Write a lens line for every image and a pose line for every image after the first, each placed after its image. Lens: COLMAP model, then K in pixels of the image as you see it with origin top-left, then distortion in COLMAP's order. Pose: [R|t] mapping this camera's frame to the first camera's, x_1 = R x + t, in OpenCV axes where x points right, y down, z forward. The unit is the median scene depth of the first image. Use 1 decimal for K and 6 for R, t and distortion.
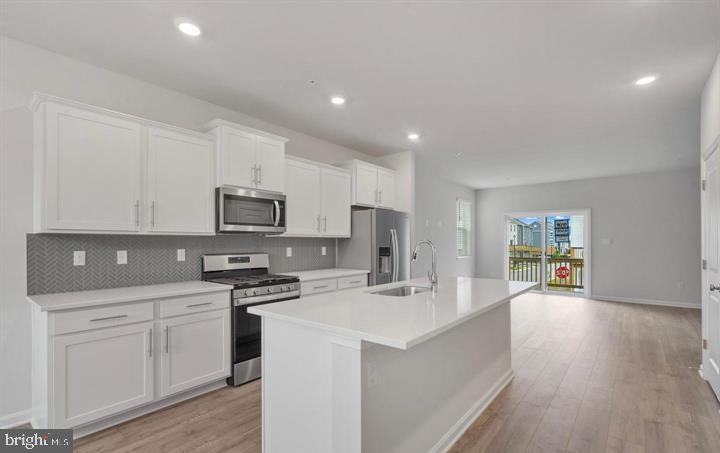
lens RADIAL K [[329.0, 0, 359.2], [0, 329.0, 226.4], [0, 0, 1]] dist [-0.016757, 0.000234]
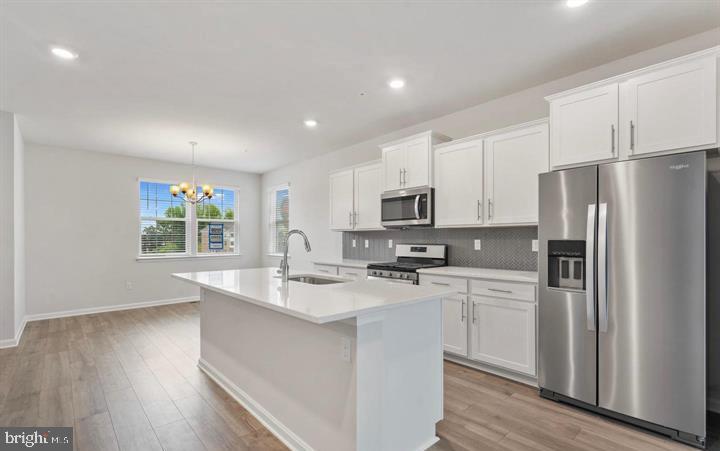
lens RADIAL K [[329.0, 0, 369.0], [0, 329.0, 239.2], [0, 0, 1]] dist [-0.016757, 0.000234]
pose [[-0.117435, 0.016053, -0.992951, 0.810818], [0.063000, 0.997976, 0.008684, 0.042851], [0.991080, -0.061536, -0.118208, 0.938075]]
